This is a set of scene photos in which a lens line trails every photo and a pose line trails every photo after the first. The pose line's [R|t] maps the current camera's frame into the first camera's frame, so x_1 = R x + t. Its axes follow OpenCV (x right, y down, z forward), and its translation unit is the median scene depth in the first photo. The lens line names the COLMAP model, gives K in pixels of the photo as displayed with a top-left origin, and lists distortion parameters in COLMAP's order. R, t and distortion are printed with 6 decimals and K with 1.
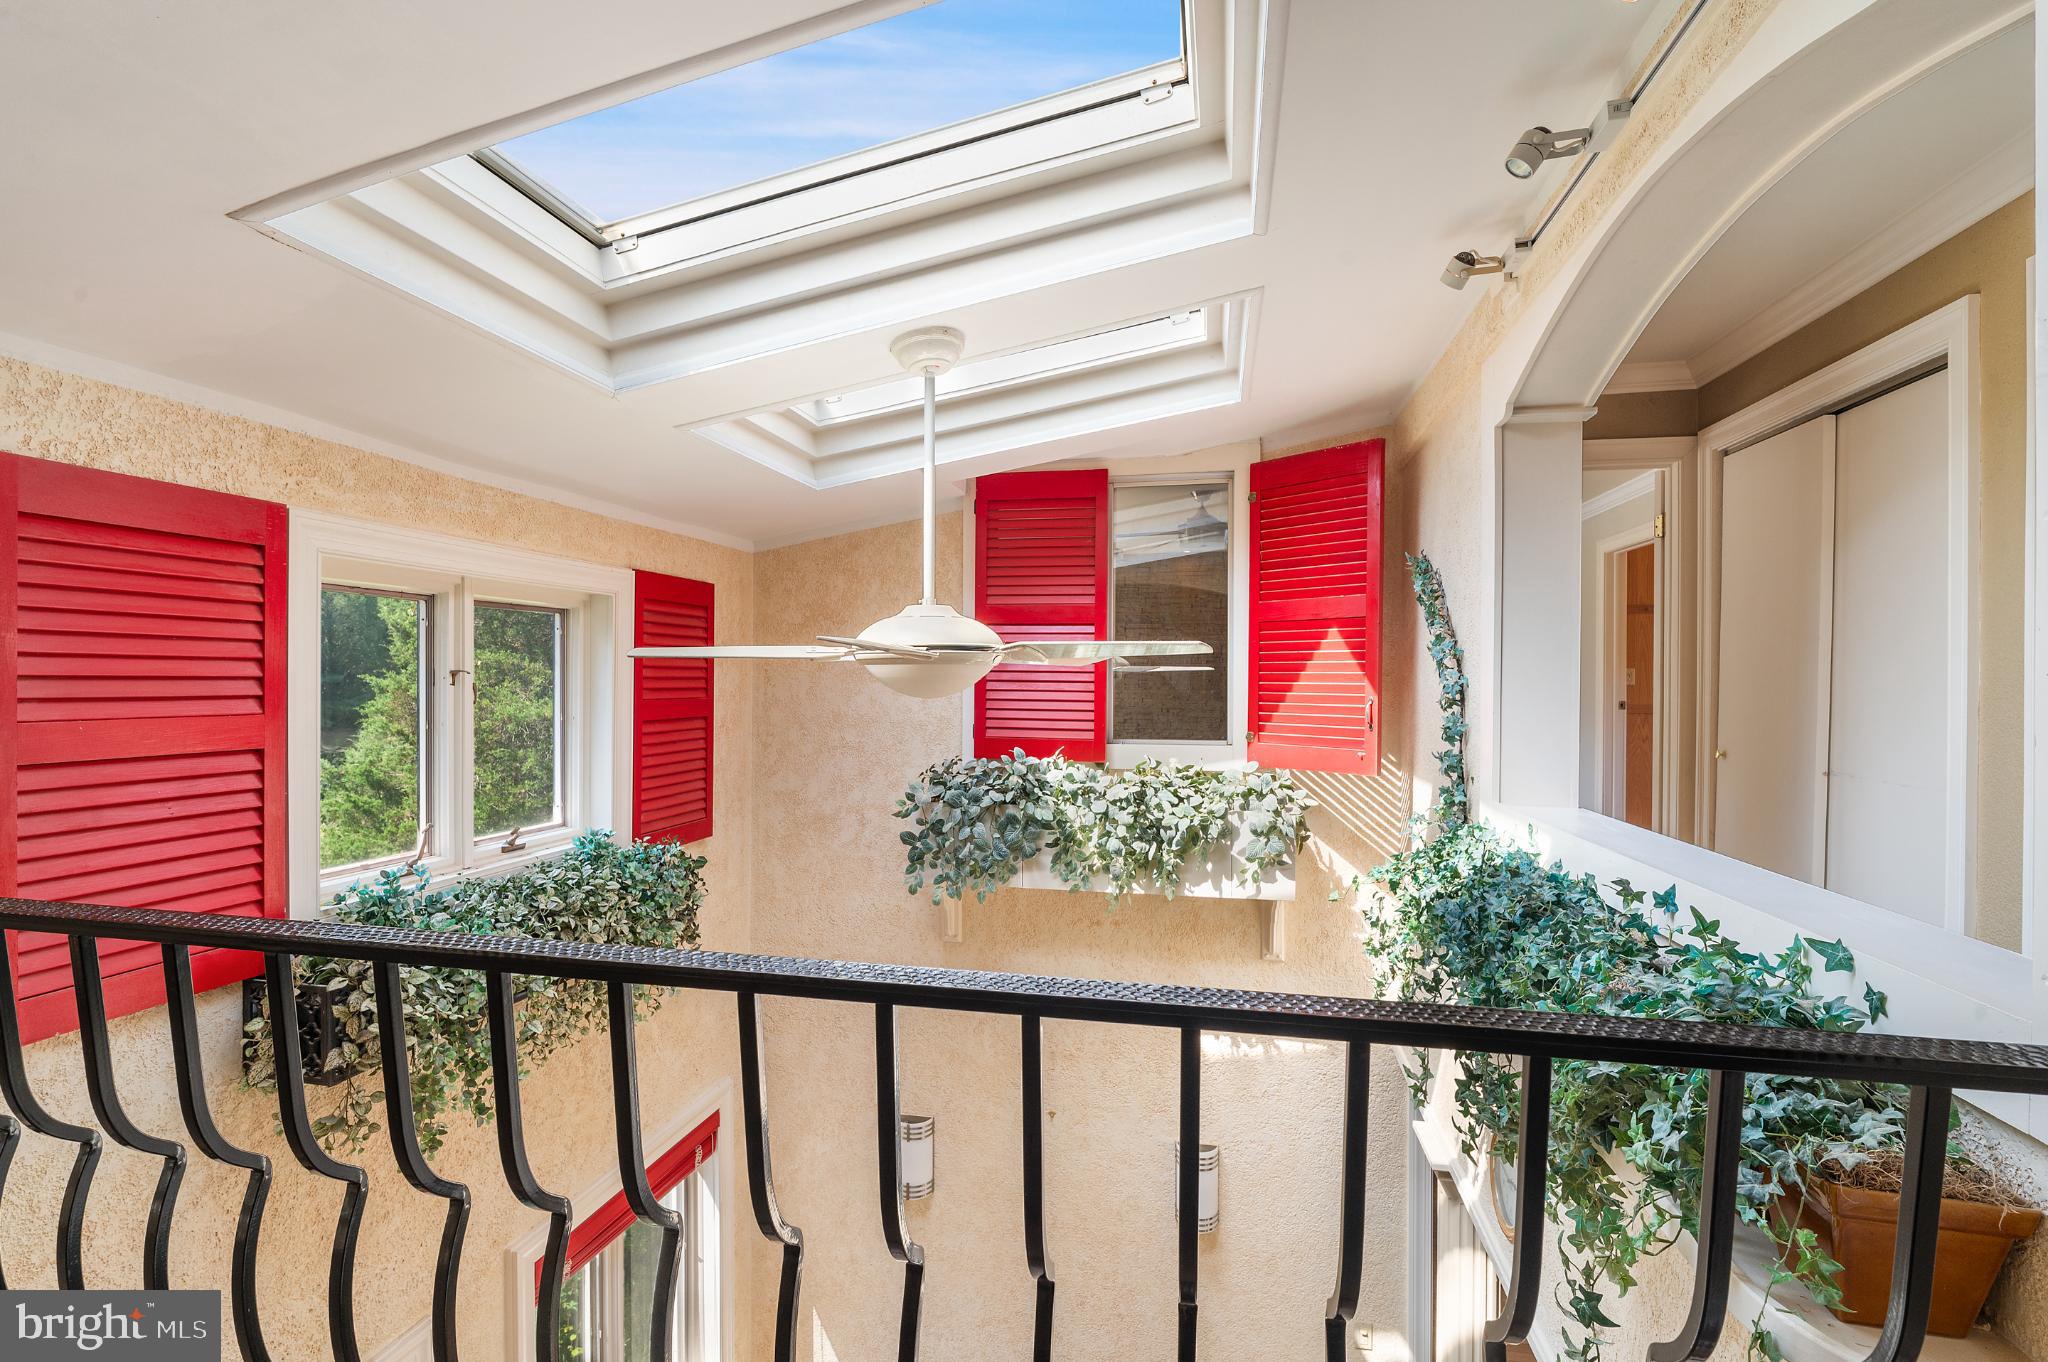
lens RADIAL K [[969.2, 0, 1026.3], [0, 969.2, 683.7], [0, 0, 1]] dist [-0.001308, -0.002981]
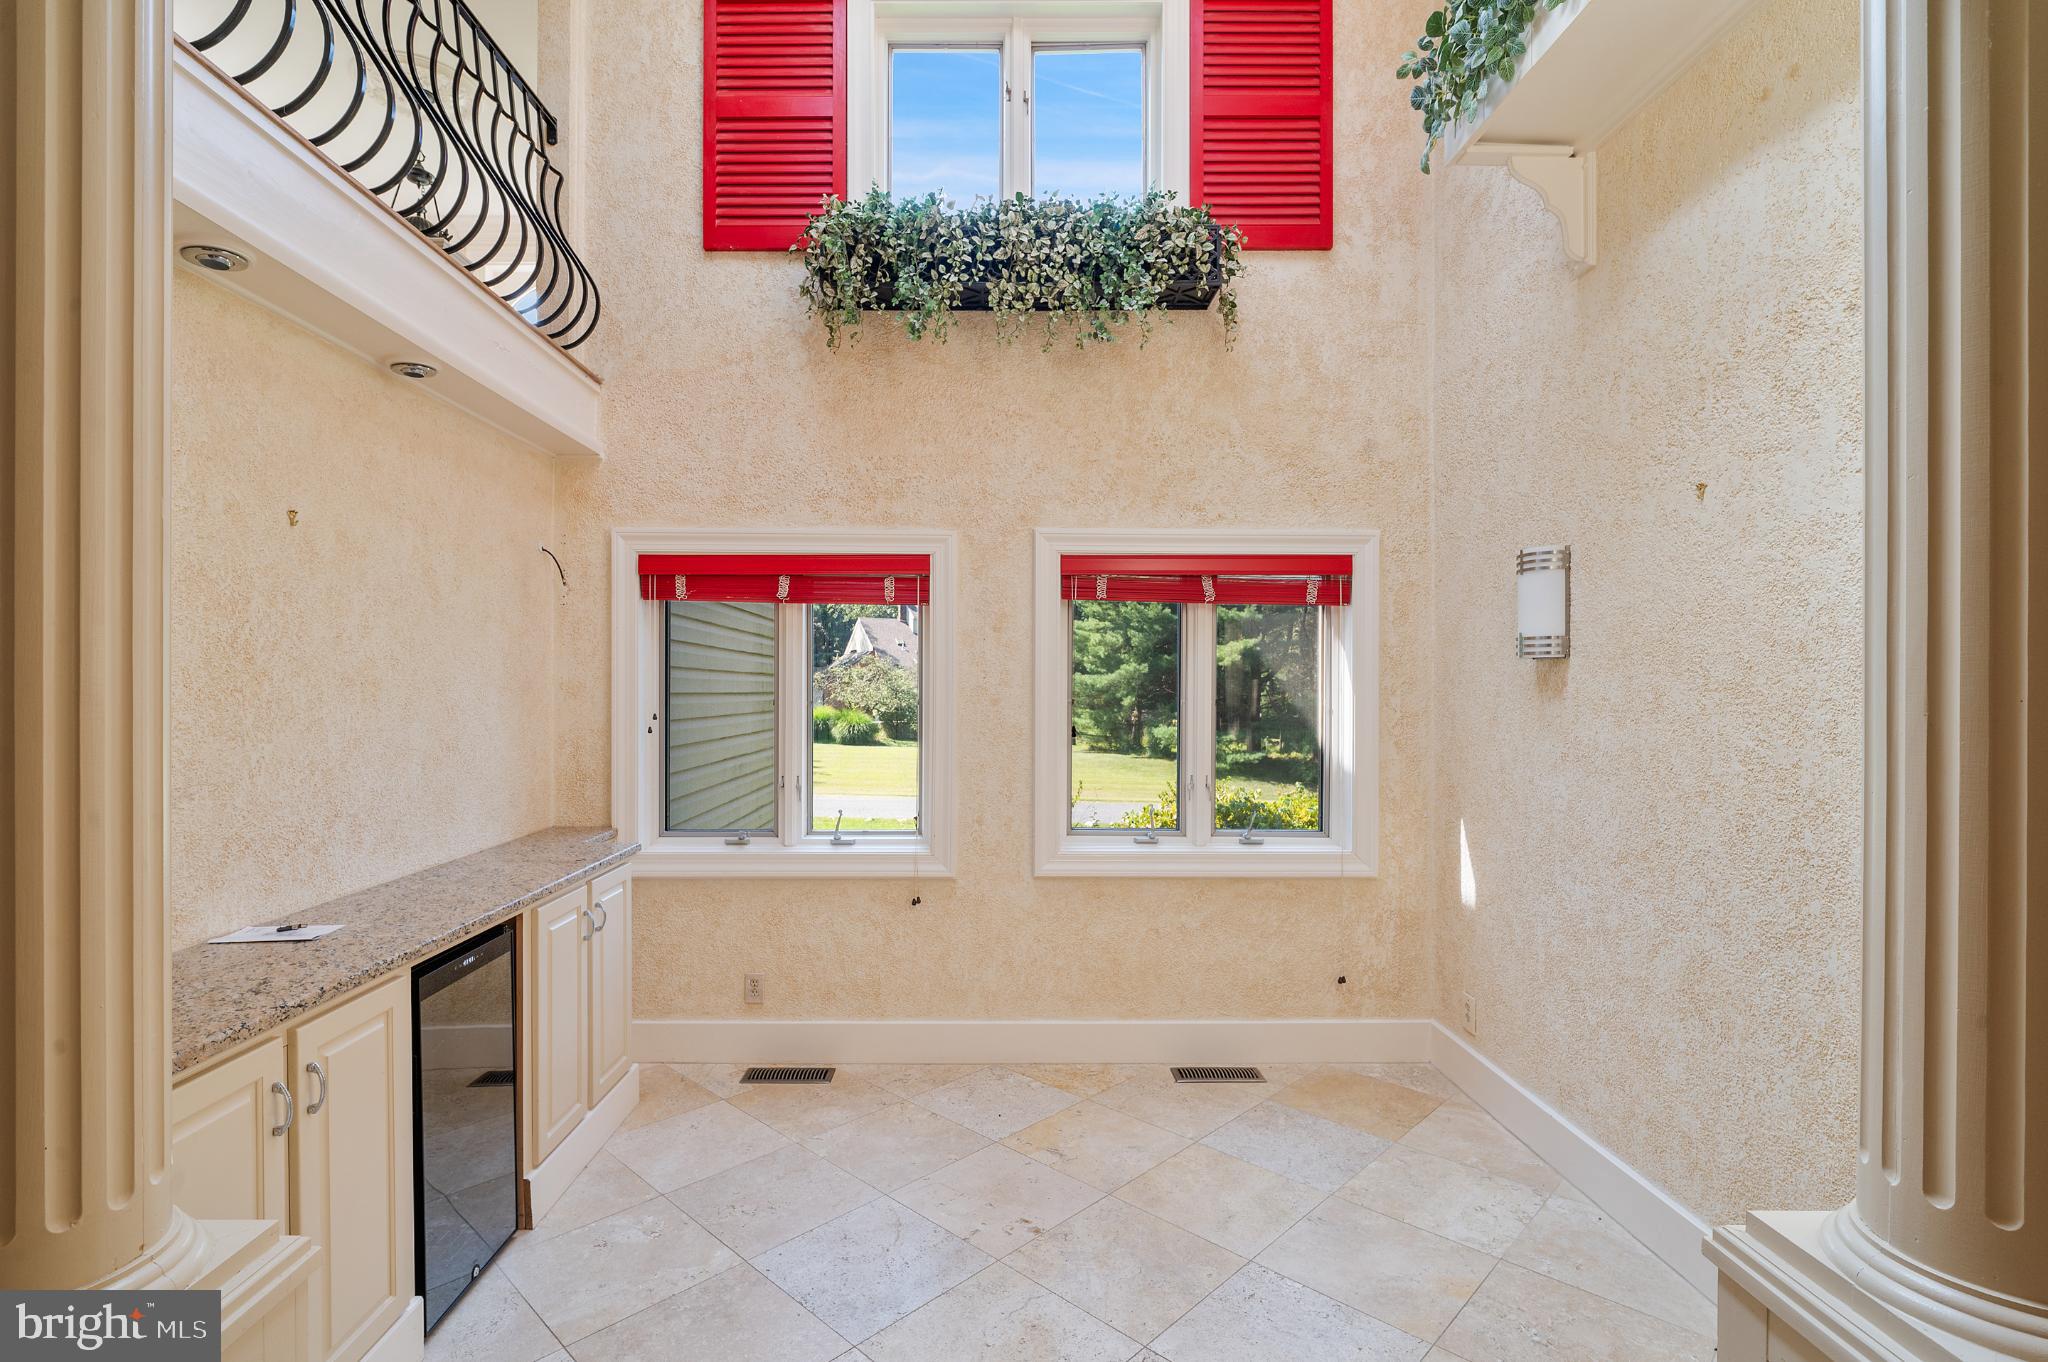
lens RADIAL K [[969.2, 0, 986.0], [0, 969.2, 690.4], [0, 0, 1]] dist [-0.001308, -0.002981]
pose [[0.200075, -0.003986, -0.979773, 0.495292], [-0.007289, 0.999958, -0.005557, 0.570572], [0.979754, 0.008254, 0.200037, 0.485203]]
